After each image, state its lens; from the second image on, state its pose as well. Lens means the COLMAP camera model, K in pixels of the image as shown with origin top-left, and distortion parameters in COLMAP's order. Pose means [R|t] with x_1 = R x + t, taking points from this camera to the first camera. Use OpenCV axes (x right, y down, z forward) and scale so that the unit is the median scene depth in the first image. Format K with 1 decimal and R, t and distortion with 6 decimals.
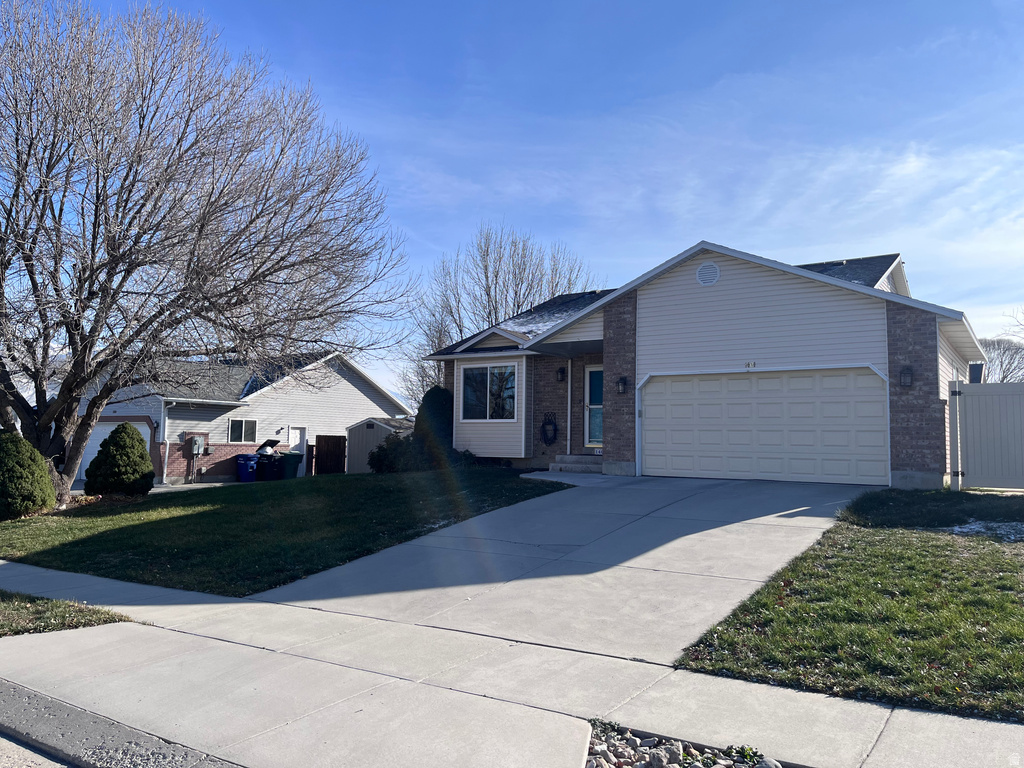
lens RADIAL K [[777.2, 0, 510.4], [0, 777.2, 386.8], [0, 0, 1]] dist [0.008794, 0.002607]
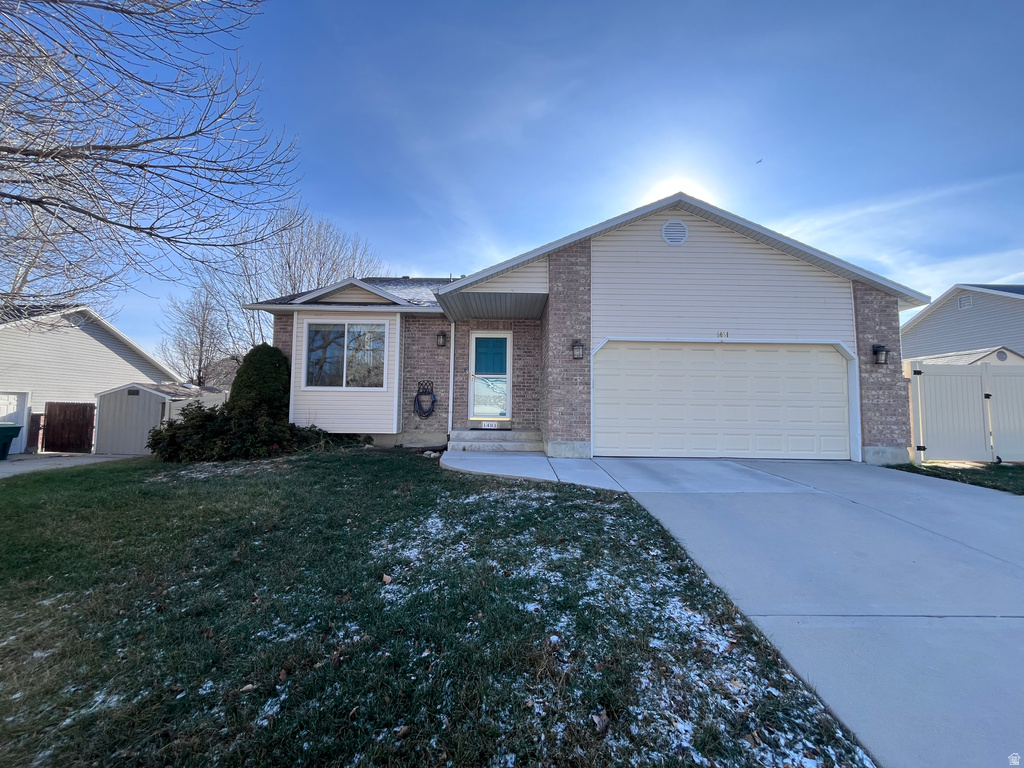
lens RADIAL K [[414.6, 0, 509.1], [0, 414.6, 382.8], [0, 0, 1]] dist [-0.012168, -0.000256]
pose [[0.825149, 0.033178, 0.563940, -0.137045], [-0.042912, 0.999071, 0.004010, 0.029187], [-0.563283, -0.027508, 0.825806, 0.564808]]
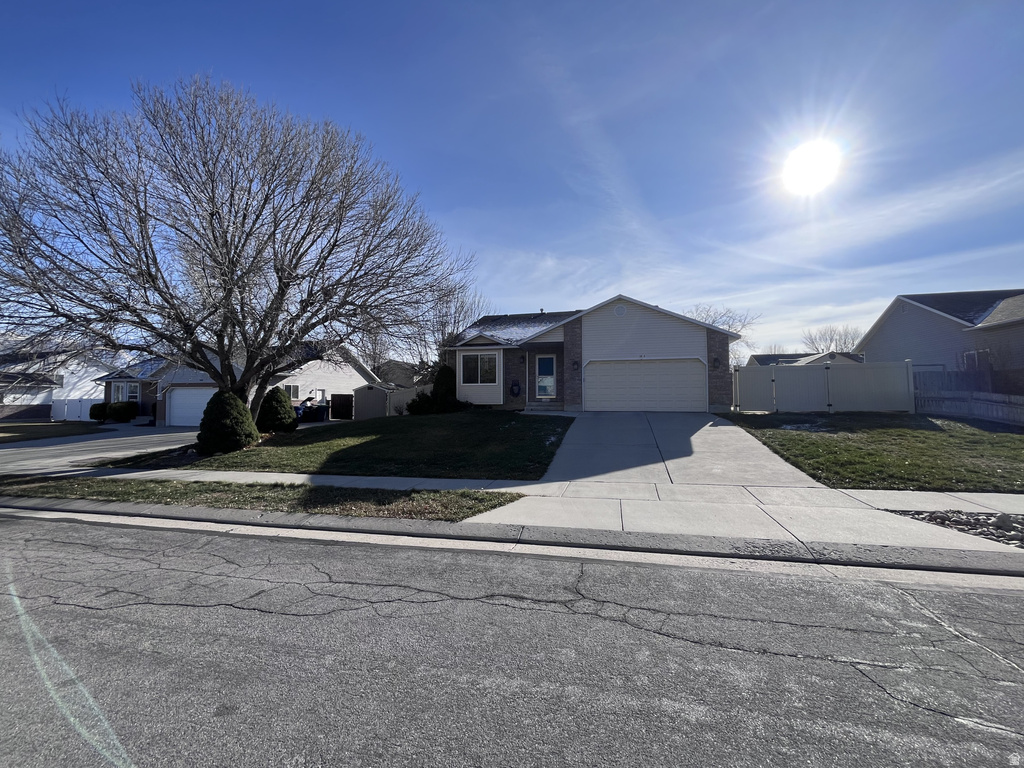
lens RADIAL K [[414.6, 0, 517.7], [0, 414.6, 382.6], [0, 0, 1]] dist [-0.012168, -0.000256]
pose [[0.932436, -0.001024, 0.361335, -0.307625], [-0.011462, 0.999409, 0.032409, 0.007575], [-0.361154, -0.034361, 0.931873, 0.068039]]
